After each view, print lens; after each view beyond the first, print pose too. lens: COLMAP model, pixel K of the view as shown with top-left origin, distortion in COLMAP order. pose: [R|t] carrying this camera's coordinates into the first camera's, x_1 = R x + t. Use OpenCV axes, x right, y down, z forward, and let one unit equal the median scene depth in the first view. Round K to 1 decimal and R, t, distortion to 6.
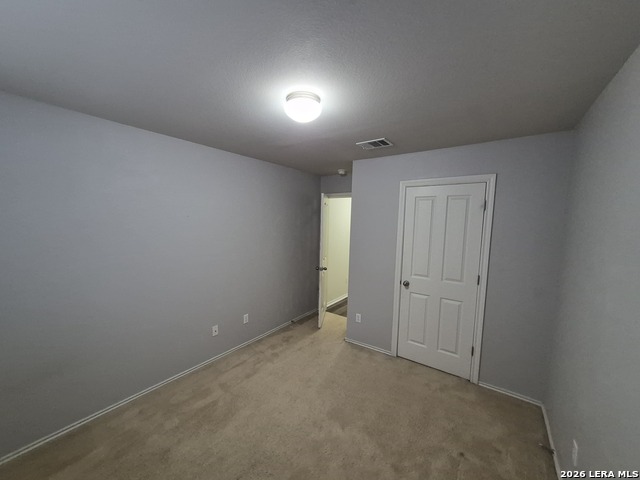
lens RADIAL K [[253.2, 0, 317.7], [0, 253.2, 244.1], [0, 0, 1]] dist [0.007953, -0.000098]
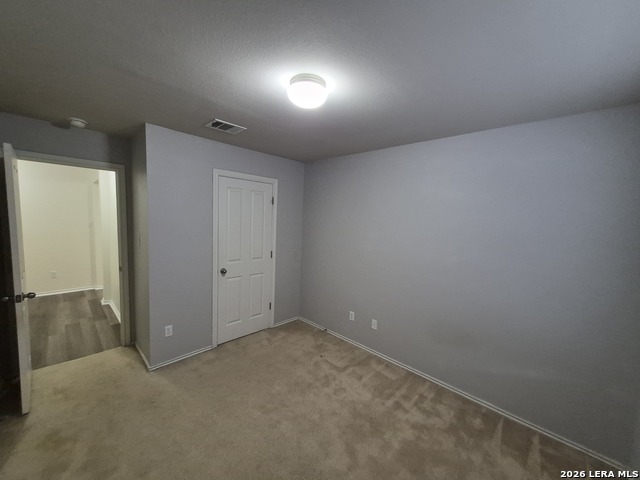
lens RADIAL K [[251.9, 0, 315.9], [0, 251.9, 243.8], [0, 0, 1]] dist [-0.000404, -0.000022]
pose [[0.140621, -0.113110, 0.983581, -0.659758], [0.053050, 0.992886, 0.106595, -0.048543], [-0.988641, 0.037190, 0.145621, 0.535171]]
